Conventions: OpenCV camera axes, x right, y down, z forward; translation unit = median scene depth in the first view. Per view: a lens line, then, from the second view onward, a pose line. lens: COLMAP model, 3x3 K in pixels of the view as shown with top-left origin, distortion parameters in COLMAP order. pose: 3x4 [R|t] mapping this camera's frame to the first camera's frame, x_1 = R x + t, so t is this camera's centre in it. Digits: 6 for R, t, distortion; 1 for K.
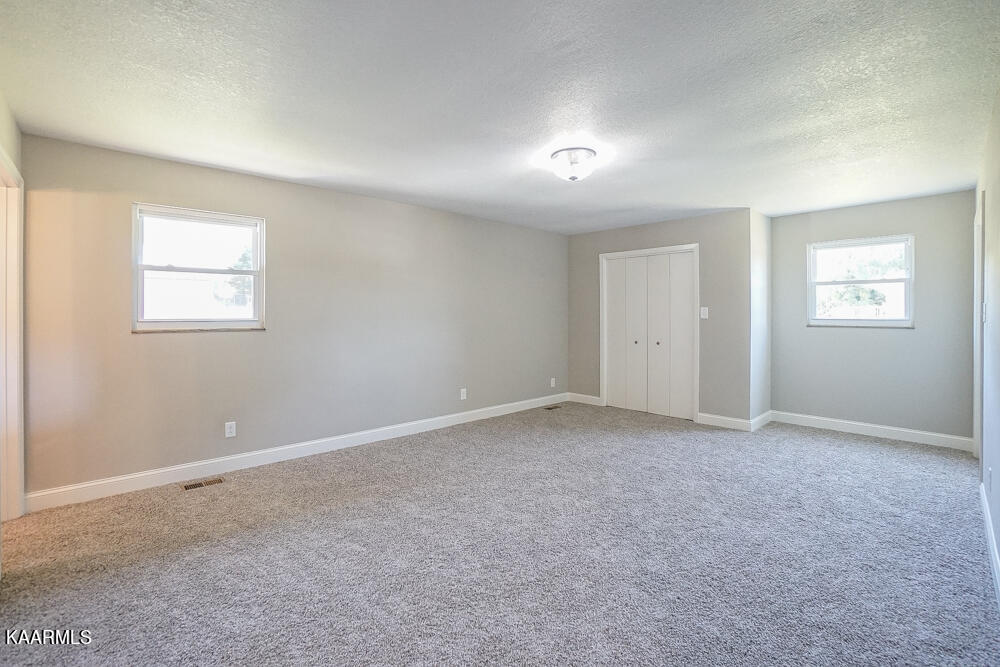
lens RADIAL K [[435.7, 0, 485.7], [0, 435.7, 330.0], [0, 0, 1]] dist [-0.064627, 0.022238]
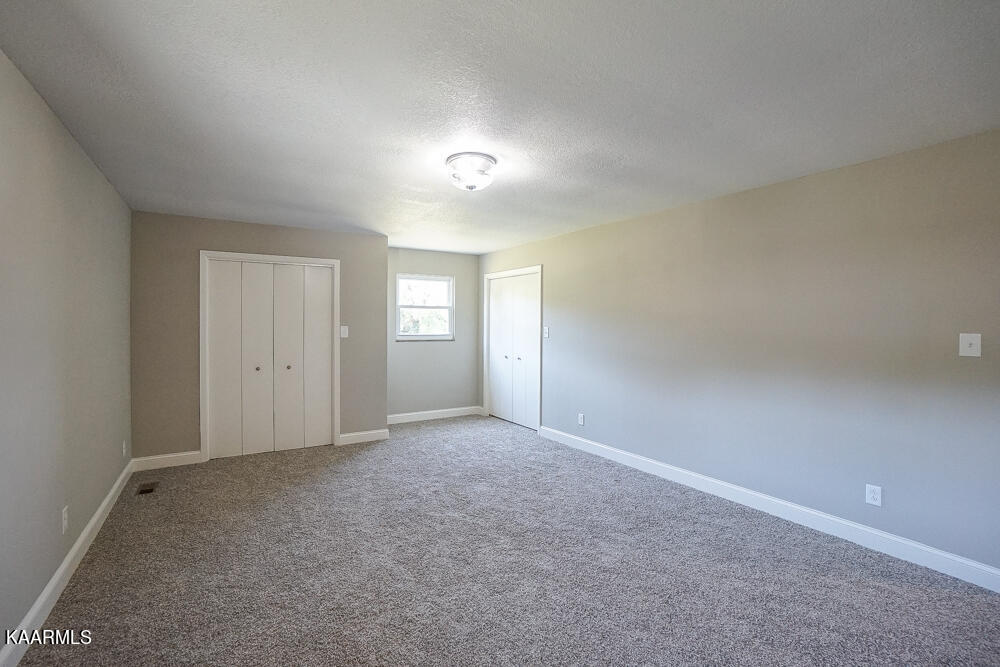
lens RADIAL K [[435.7, 0, 485.7], [0, 435.7, 330.0], [0, 0, 1]] dist [-0.064627, 0.022238]
pose [[0.200270, -0.013066, 0.979654, -0.442136], [0.032719, 0.999443, 0.006641, -0.044343], [-0.979194, 0.030723, 0.200586, 0.537851]]
